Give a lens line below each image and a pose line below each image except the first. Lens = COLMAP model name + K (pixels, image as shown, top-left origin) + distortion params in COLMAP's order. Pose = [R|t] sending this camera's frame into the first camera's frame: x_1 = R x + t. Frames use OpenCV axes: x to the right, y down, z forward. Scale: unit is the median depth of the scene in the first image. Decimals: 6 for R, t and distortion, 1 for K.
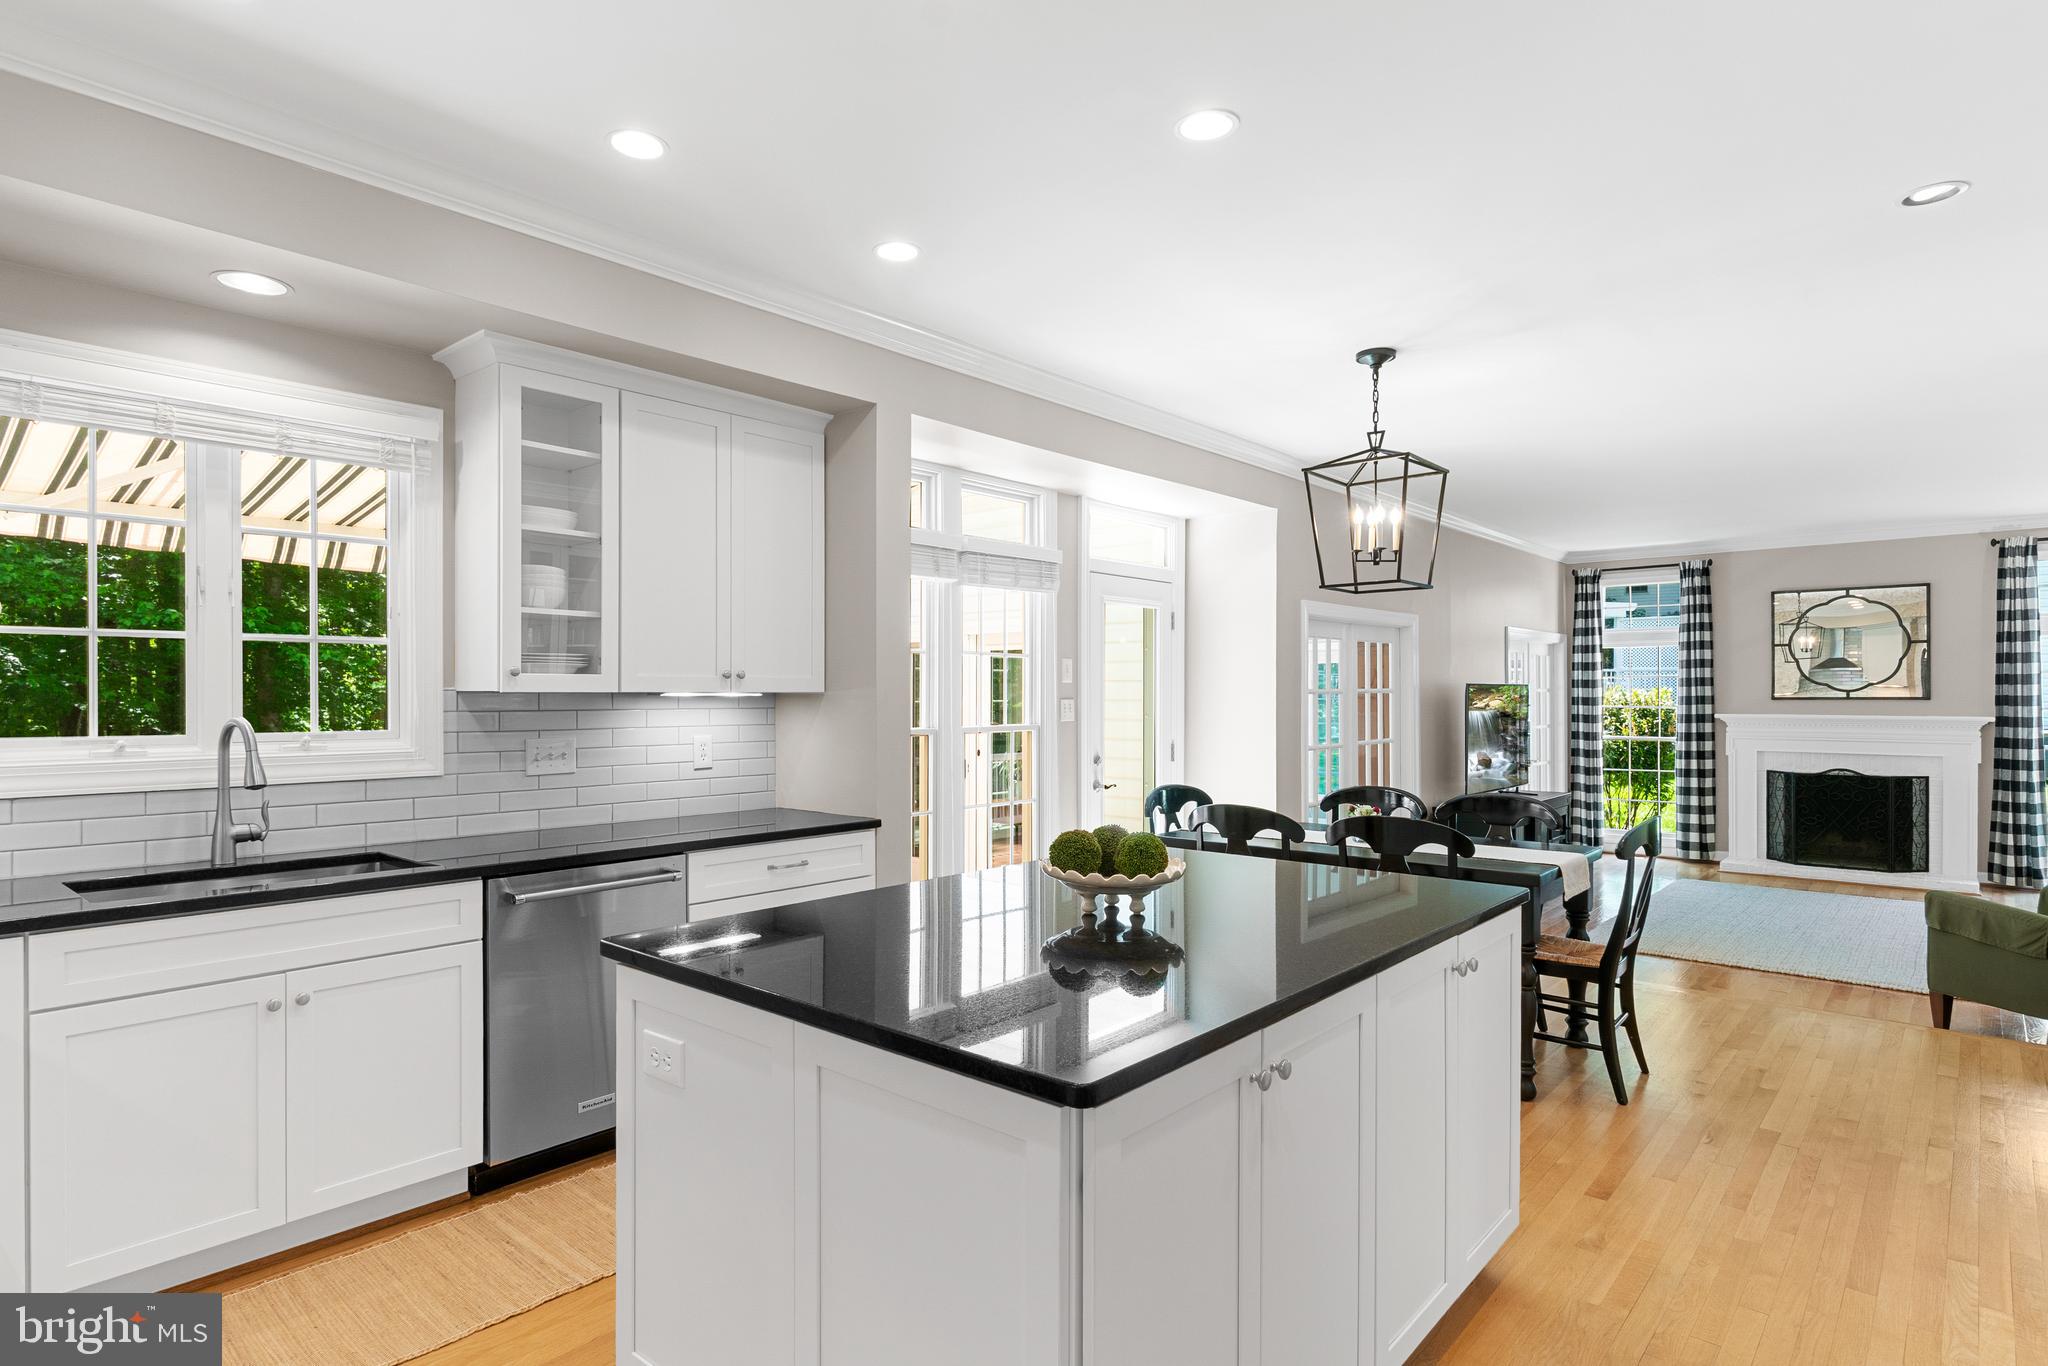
lens RADIAL K [[1085.3, 0, 1011.9], [0, 1085.3, 690.4], [0, 0, 1]] dist [0.002693, -0.000670]
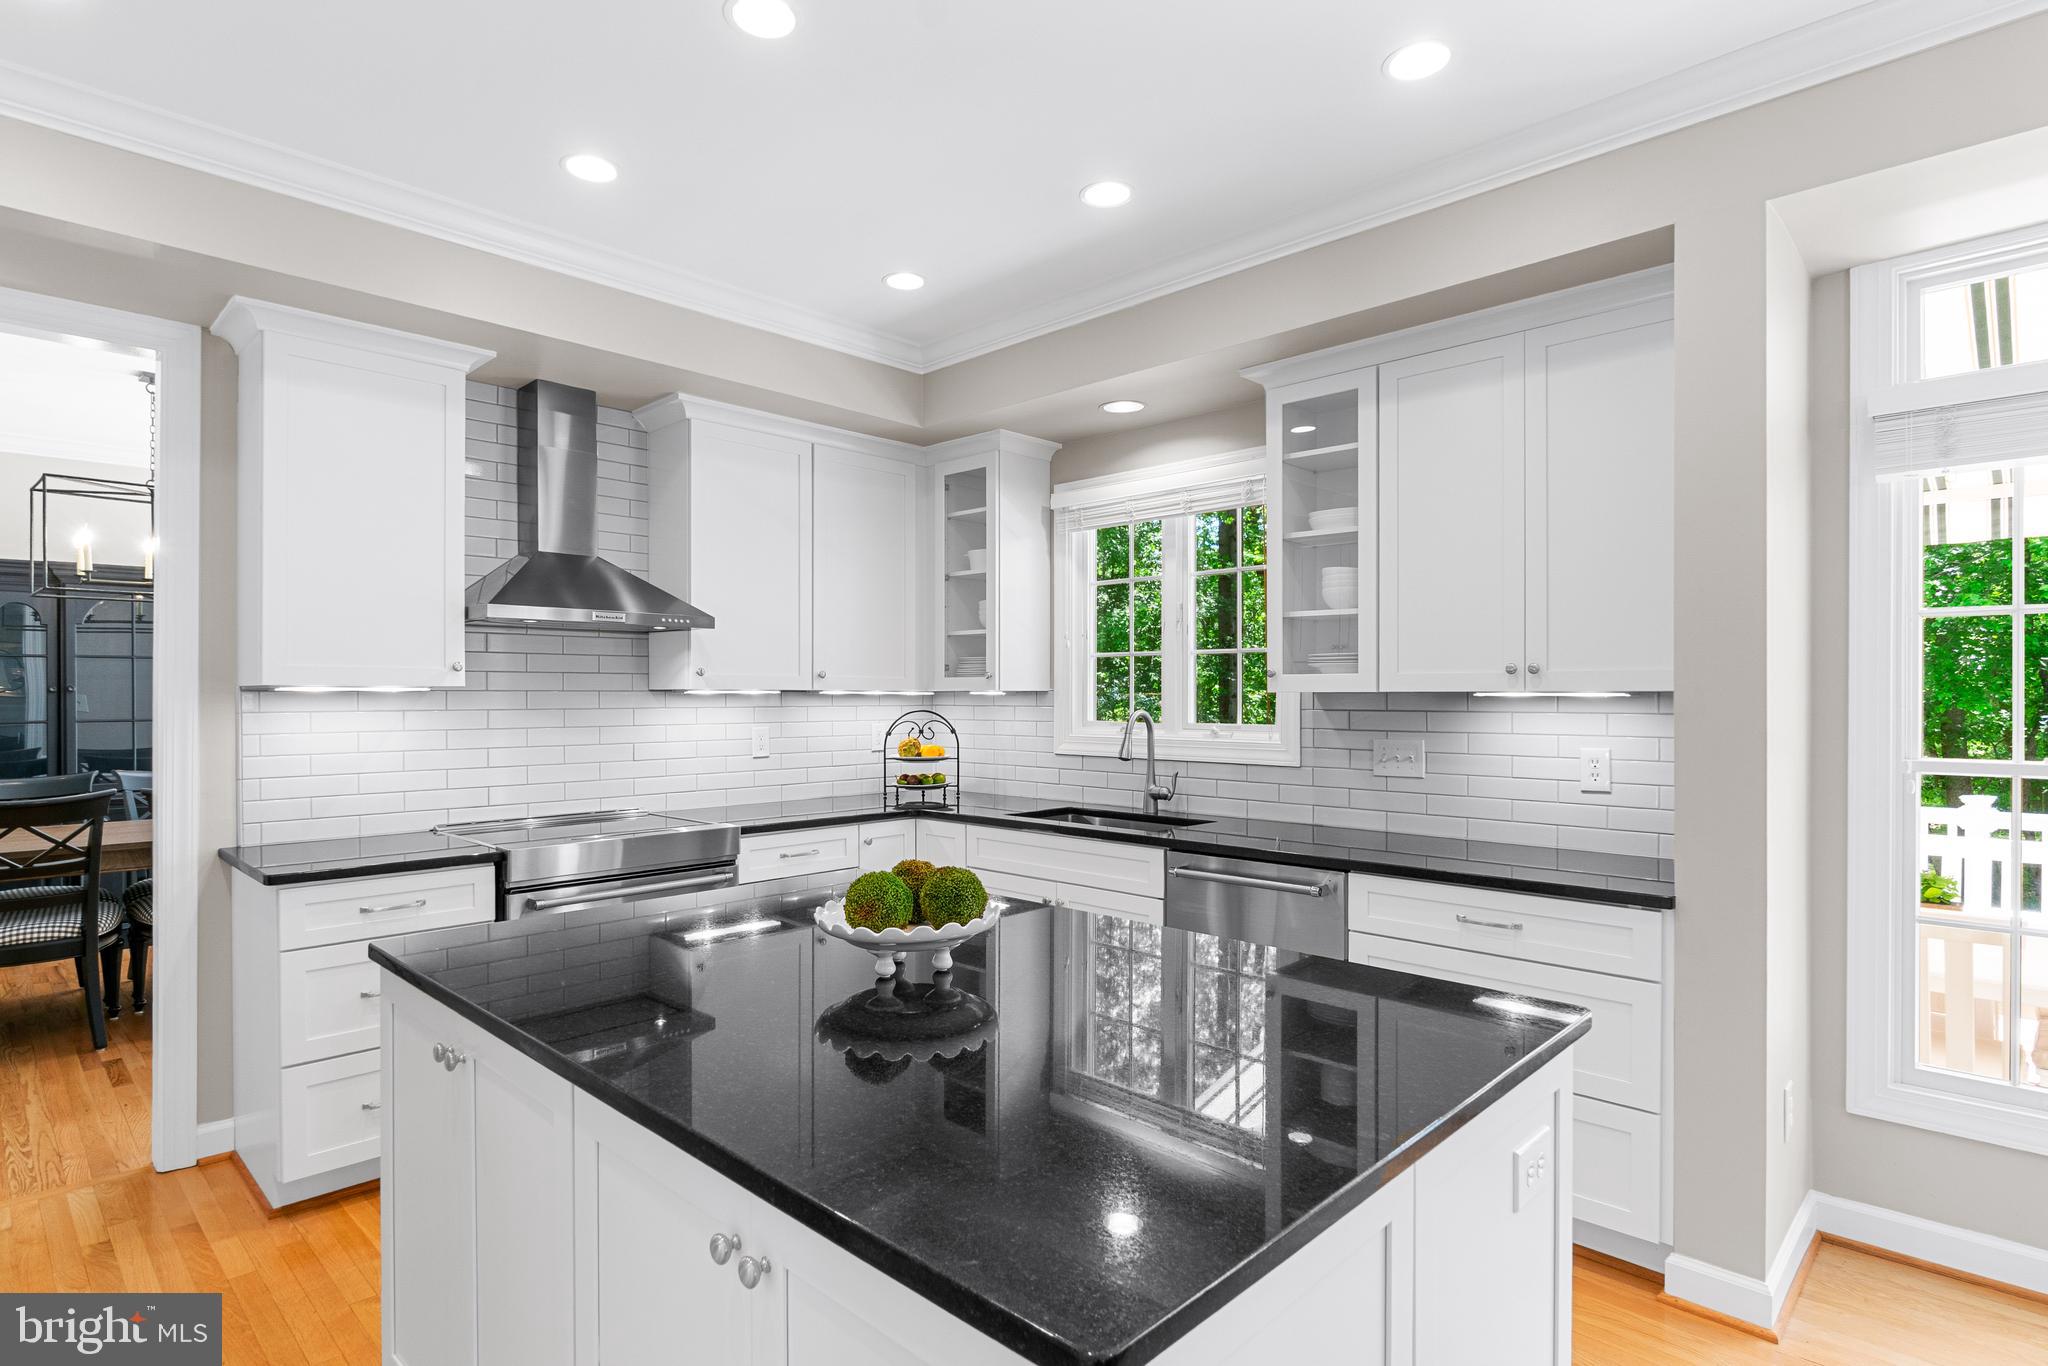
lens RADIAL K [[1045.6, 0, 1012.7], [0, 1045.6, 699.0], [0, 0, 1]] dist [-0.002287, -0.000663]
pose [[-0.044068, 0.003661, -0.999022, 0.212222], [0.002059, 0.999991, 0.003573, 0.001538], [0.999026, -0.001899, -0.044075, 0.283207]]
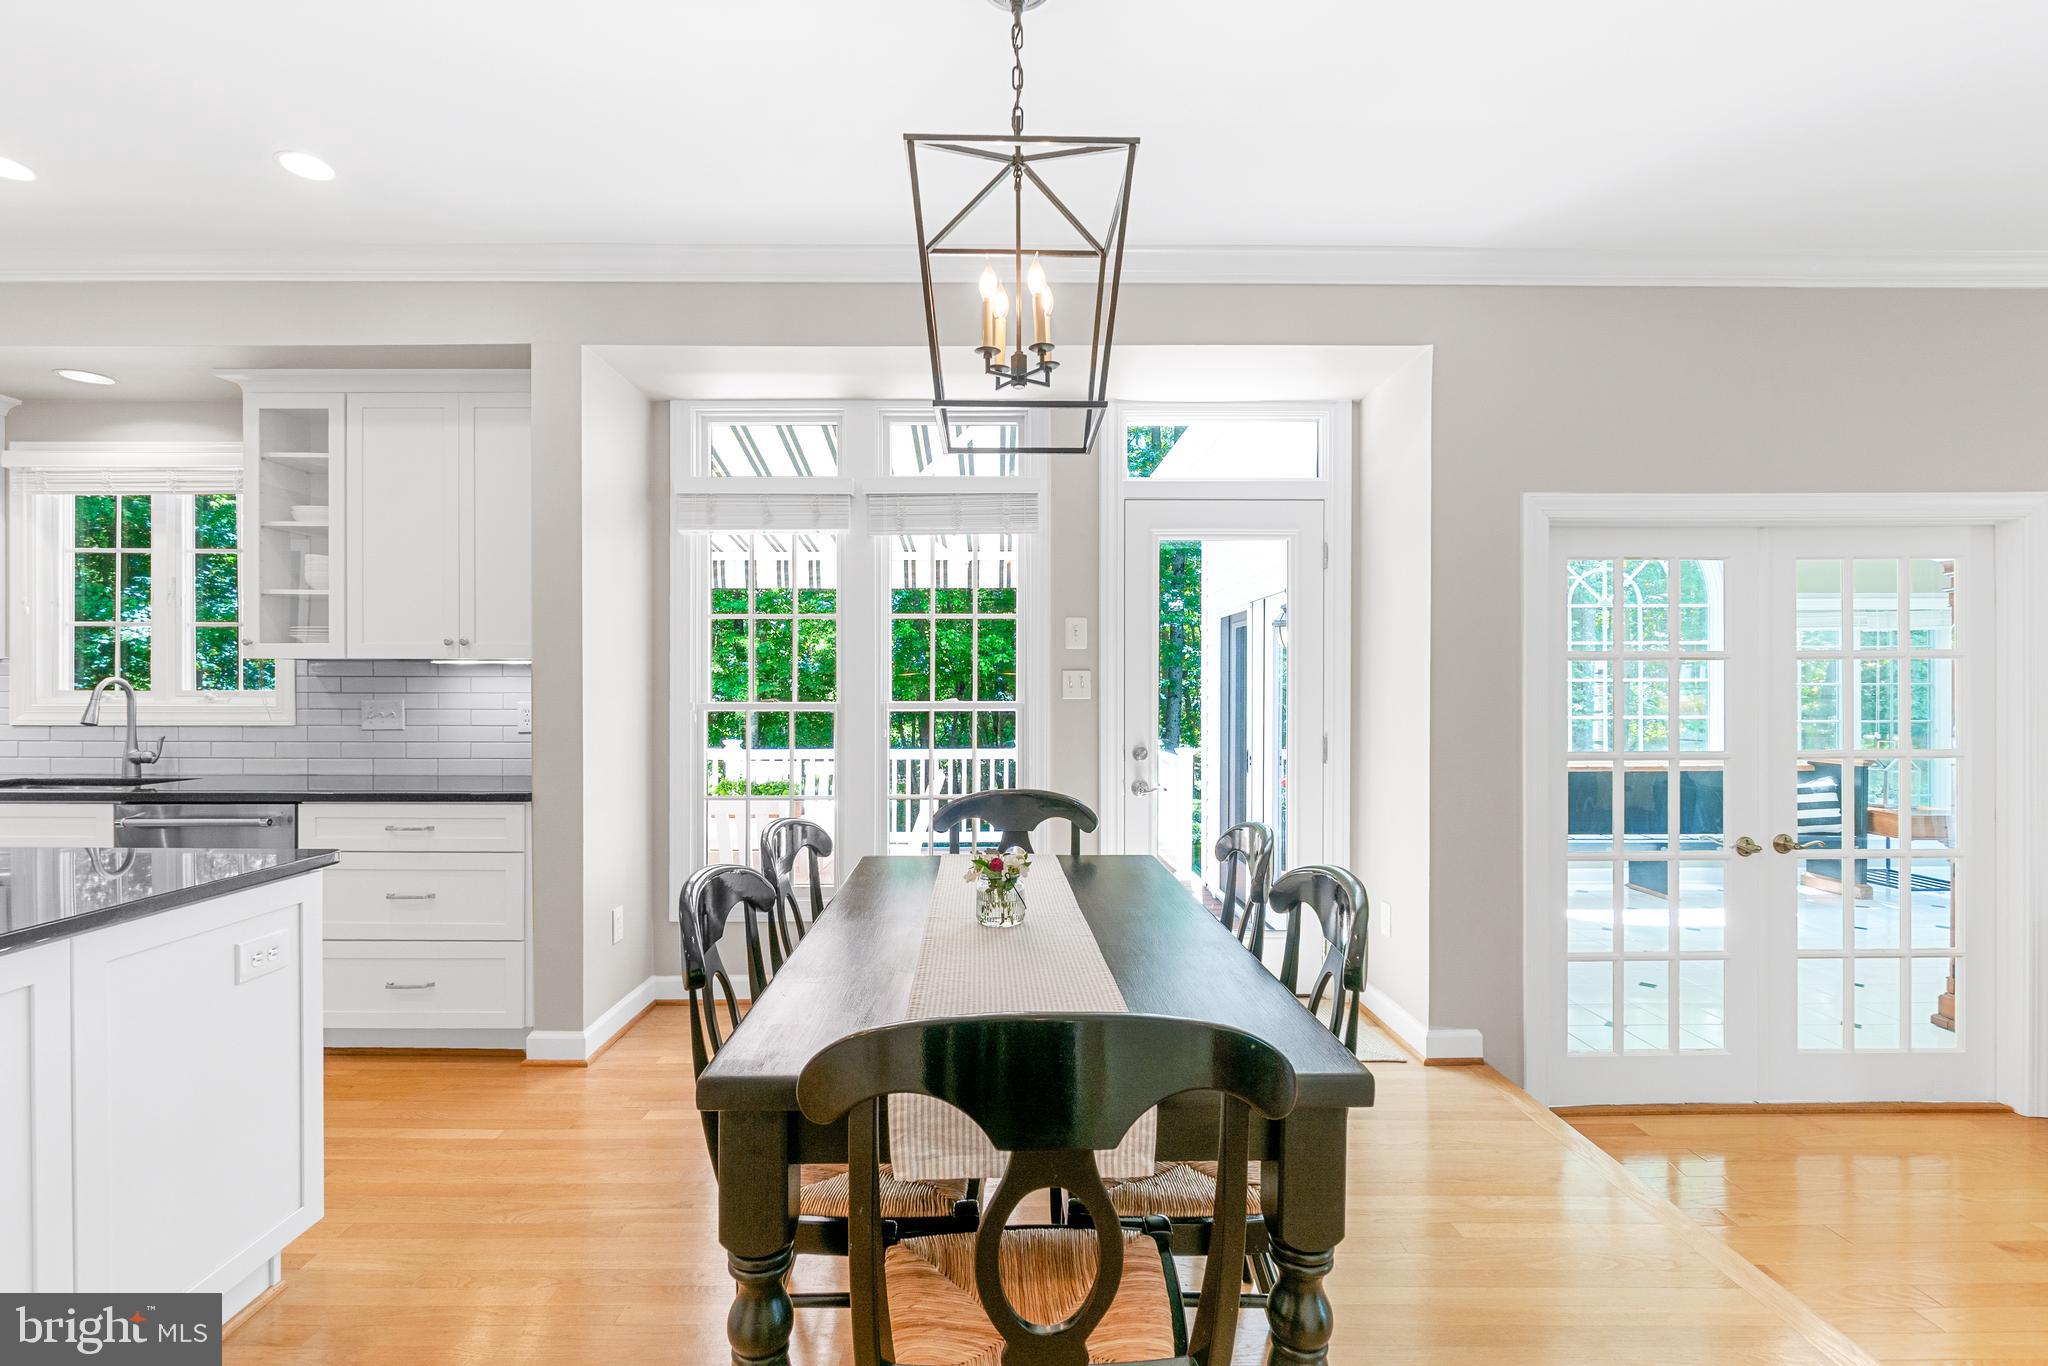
lens RADIAL K [[896.8, 0, 991.6], [0, 896.8, 691.8], [0, 0, 1]] dist [-0.001524, -0.000474]
pose [[0.666289, 0.002111, -0.745691, 0.309281], [0.001289, 0.999991, 0.003982, 0.013095], [0.745692, -0.003615, 0.666281, 0.341733]]
